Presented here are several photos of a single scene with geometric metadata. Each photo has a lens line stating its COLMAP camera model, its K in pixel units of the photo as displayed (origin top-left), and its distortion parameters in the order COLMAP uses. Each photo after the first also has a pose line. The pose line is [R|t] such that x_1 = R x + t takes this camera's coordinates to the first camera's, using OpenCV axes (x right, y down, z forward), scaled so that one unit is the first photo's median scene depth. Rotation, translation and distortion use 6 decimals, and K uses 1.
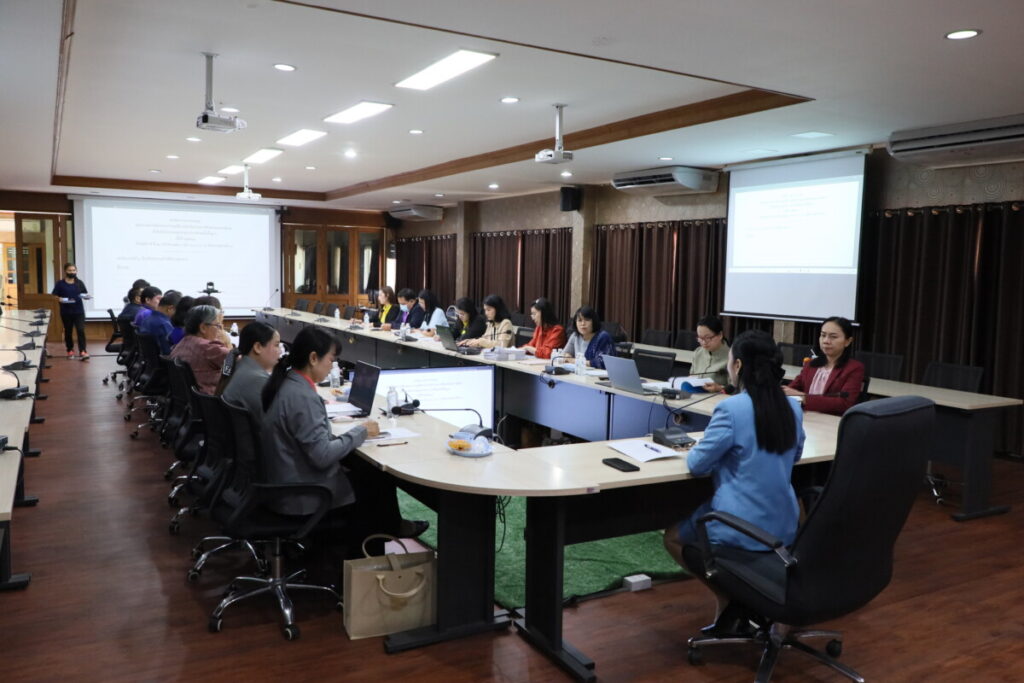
lens RADIAL K [[806.3, 0, 514.7], [0, 806.3, 336.7], [0, 0, 1]] dist [-0.000405, 0.001160]
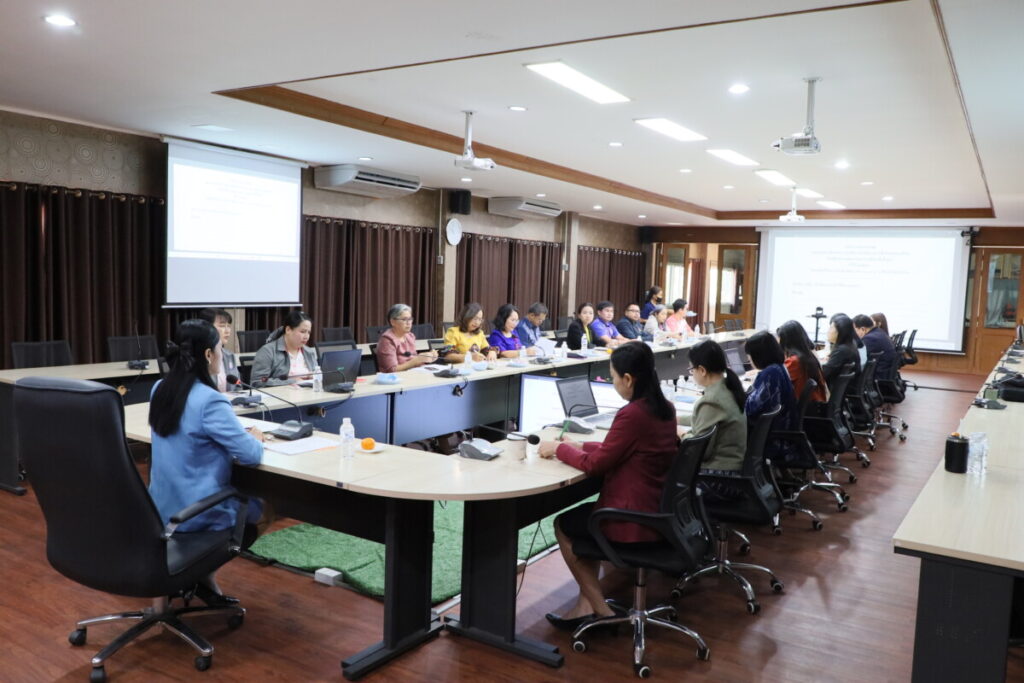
lens RADIAL K [[806.3, 0, 514.8], [0, 806.3, 347.0], [0, 0, 1]] dist [-0.000405, 0.001160]
pose [[0.469612, 0.075052, -0.879677, 0.290035], [-0.101370, 0.994374, 0.030722, -0.009862], [0.877034, 0.074745, 0.474578, 0.178889]]
